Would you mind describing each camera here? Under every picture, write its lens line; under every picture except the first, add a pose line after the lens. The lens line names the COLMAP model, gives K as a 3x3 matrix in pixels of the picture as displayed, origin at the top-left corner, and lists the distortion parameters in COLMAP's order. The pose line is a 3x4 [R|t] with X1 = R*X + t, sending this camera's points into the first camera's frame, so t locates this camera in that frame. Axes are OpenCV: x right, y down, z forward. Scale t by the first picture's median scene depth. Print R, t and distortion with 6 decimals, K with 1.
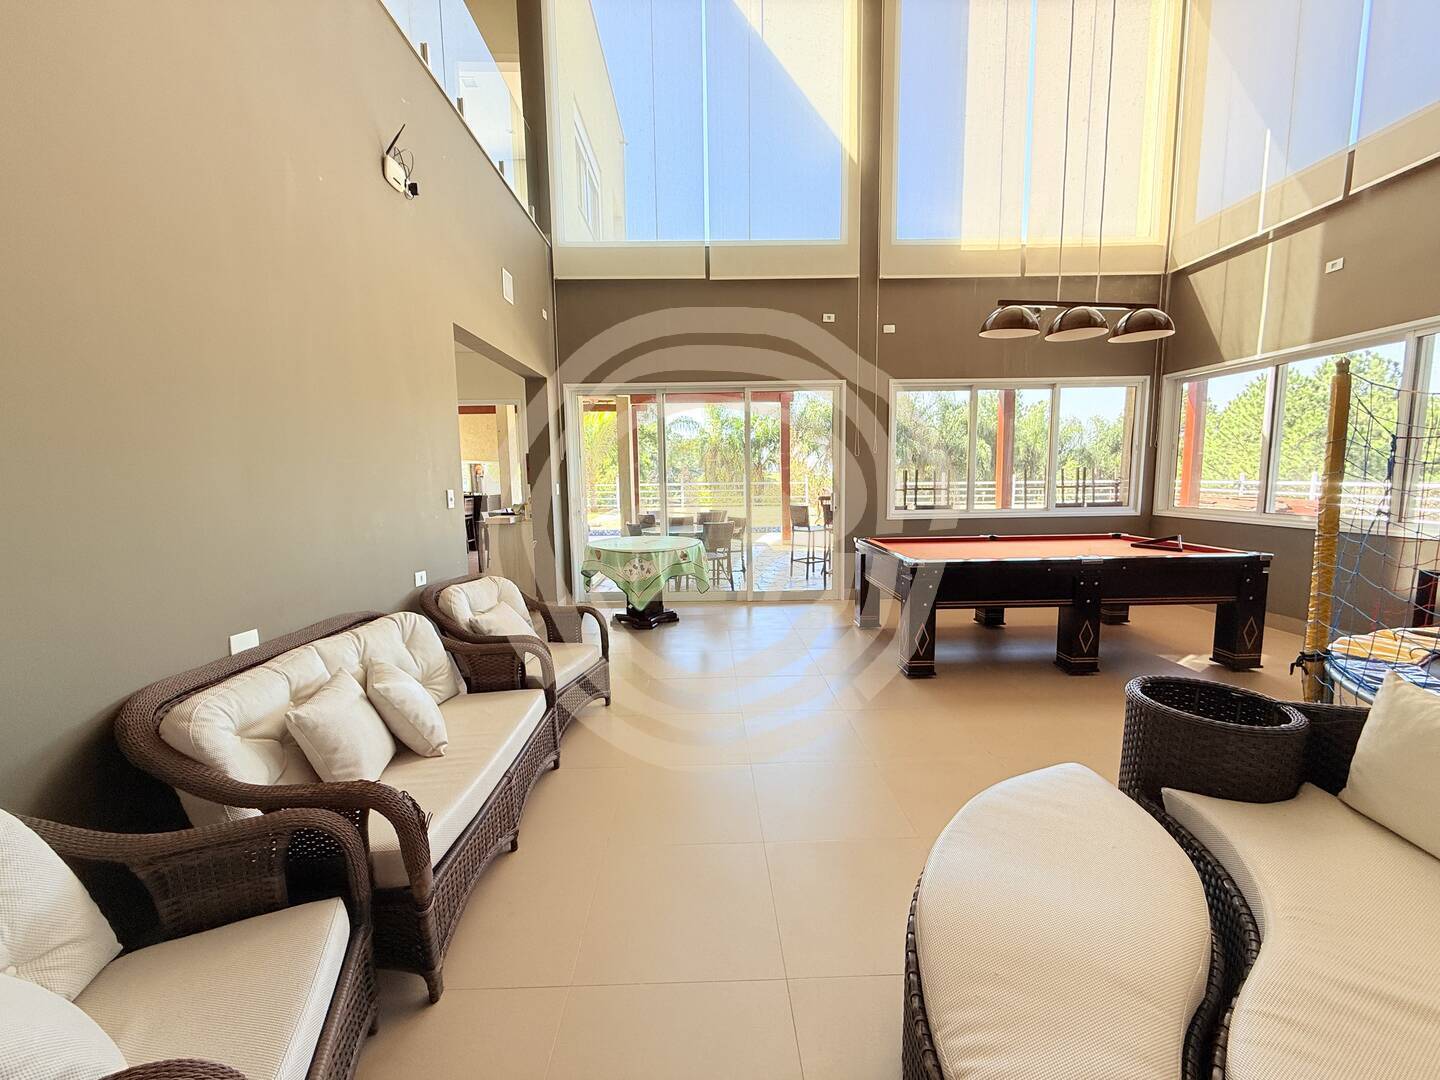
lens RADIAL K [[572.6, 0, 722.2], [0, 572.6, 544.3], [0, 0, 1]] dist [0.004238, -0.000268]
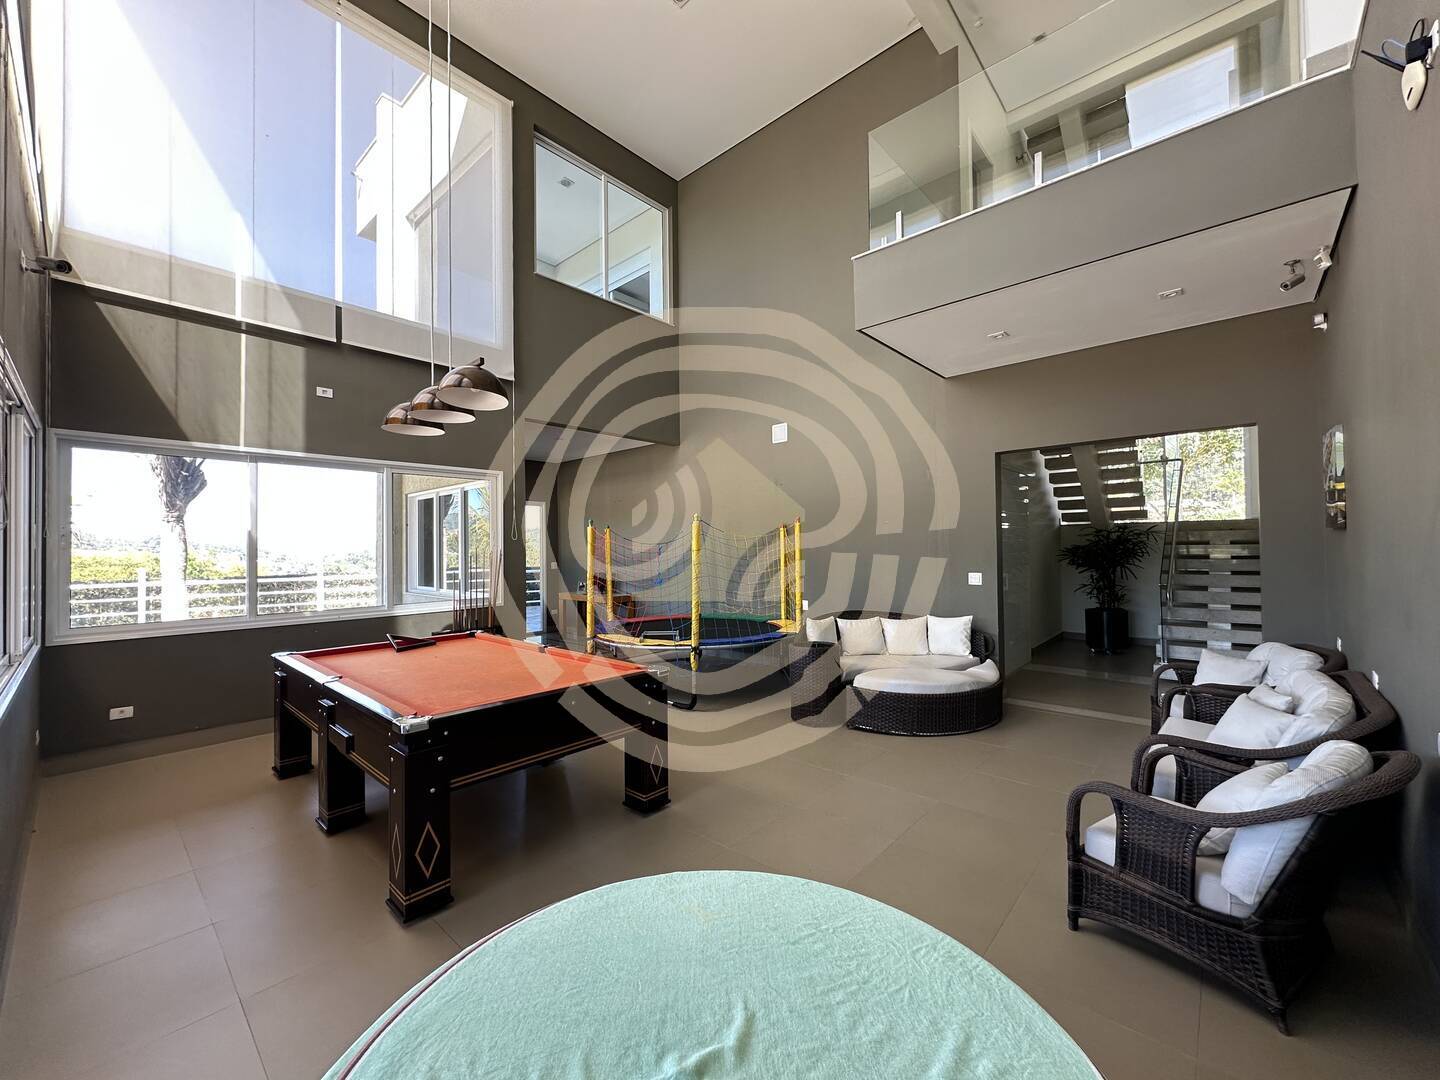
lens RADIAL K [[570.5, 0, 717.3], [0, 570.5, 531.8], [0, 0, 1]] dist [0.003033, 0.000391]
pose [[-0.721349, 0.043950, 0.691176, -0.212733], [0.105481, 0.993314, 0.046924, -0.132060], [-0.684492, 0.106754, -0.721162, 0.983918]]
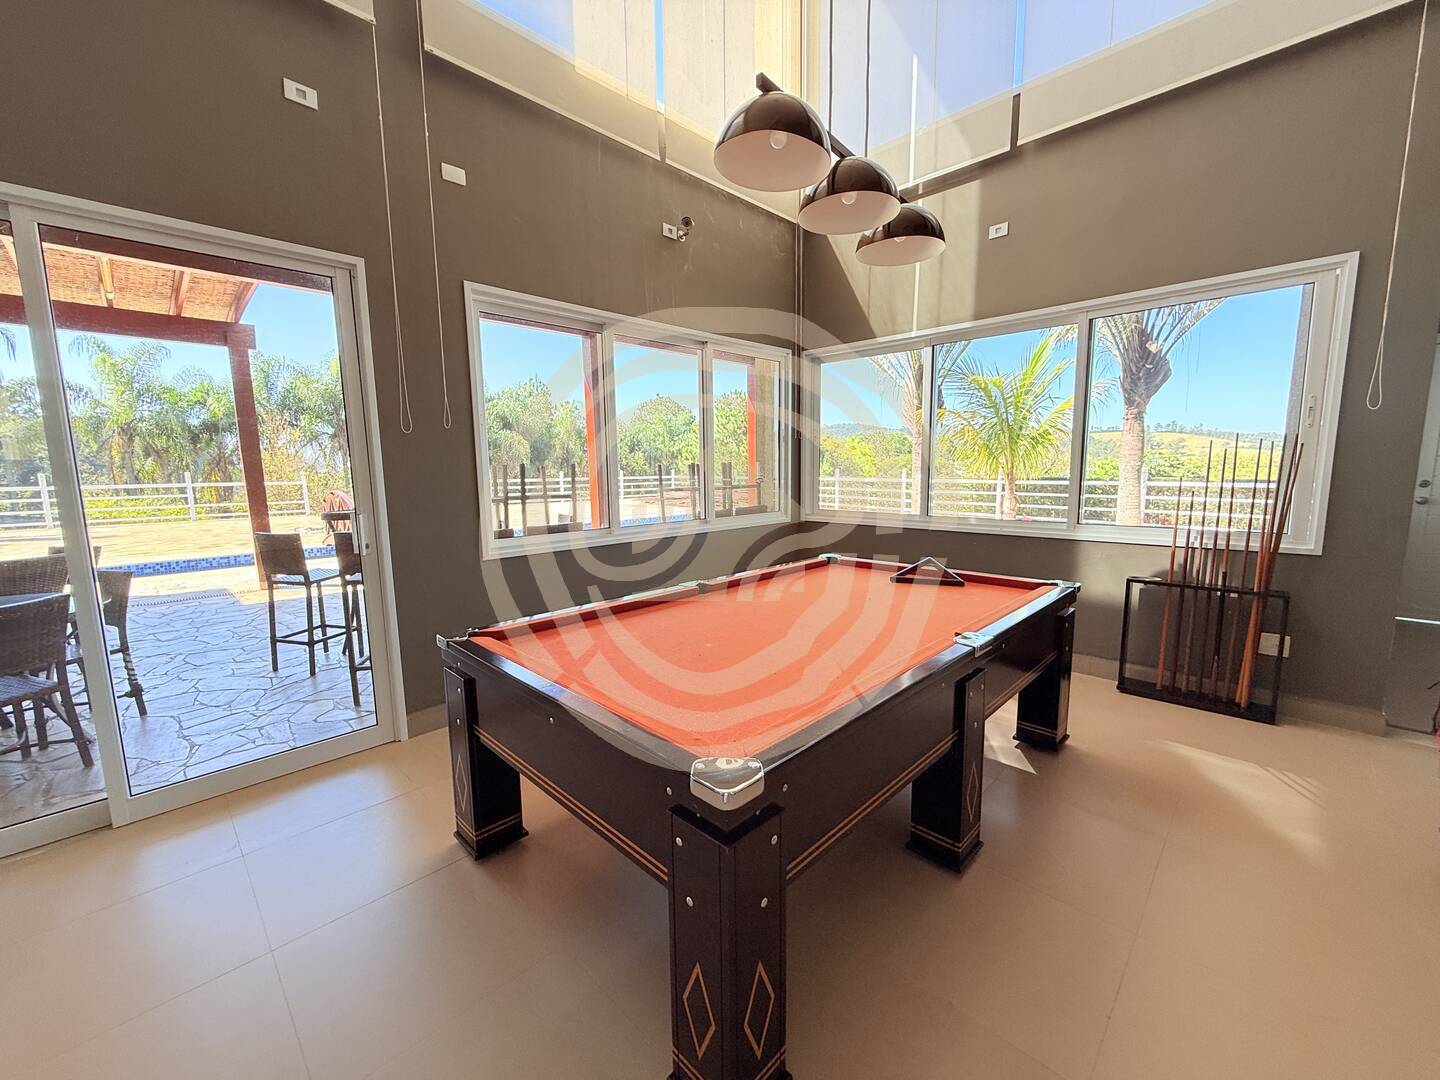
lens RADIAL K [[572.6, 0, 712.6], [0, 572.6, 542.0], [0, 0, 1]] dist [0.004238, -0.000268]
pose [[0.726273, -0.084854, 0.682149, 0.091287], [0.083545, 0.995892, 0.034933, -0.062217], [-0.682311, 0.031619, 0.730378, 0.505674]]
